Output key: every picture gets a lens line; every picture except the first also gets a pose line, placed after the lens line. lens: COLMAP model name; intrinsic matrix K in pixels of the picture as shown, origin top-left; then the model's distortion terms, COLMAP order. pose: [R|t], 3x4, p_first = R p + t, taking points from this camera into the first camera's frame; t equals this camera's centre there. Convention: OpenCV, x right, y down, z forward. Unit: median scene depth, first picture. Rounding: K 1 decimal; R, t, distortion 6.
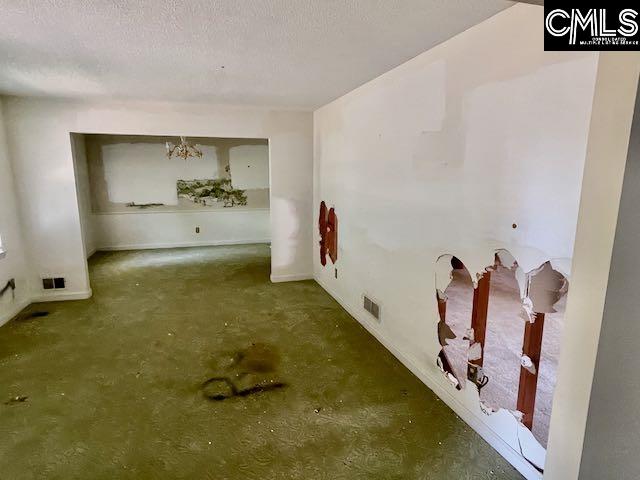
lens RADIAL K [[371.7, 0, 319.2], [0, 371.7, 238.6], [0, 0, 1]] dist [0.000561, -0.001635]
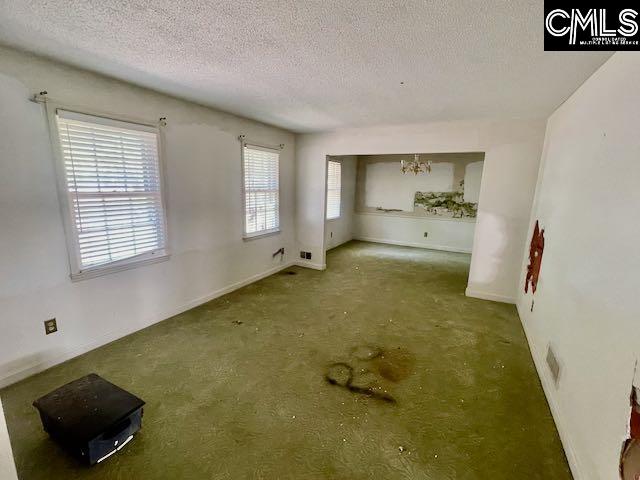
lens RADIAL K [[292.3, 0, 320.0], [0, 292.3, 242.4], [0, 0, 1]] dist [0.001835, -0.000549]
pose [[0.709295, 0.157618, -0.687064, 0.116953], [-0.148958, 0.986185, 0.072461, -0.022840], [0.688994, 0.050947, 0.722974, 0.148132]]
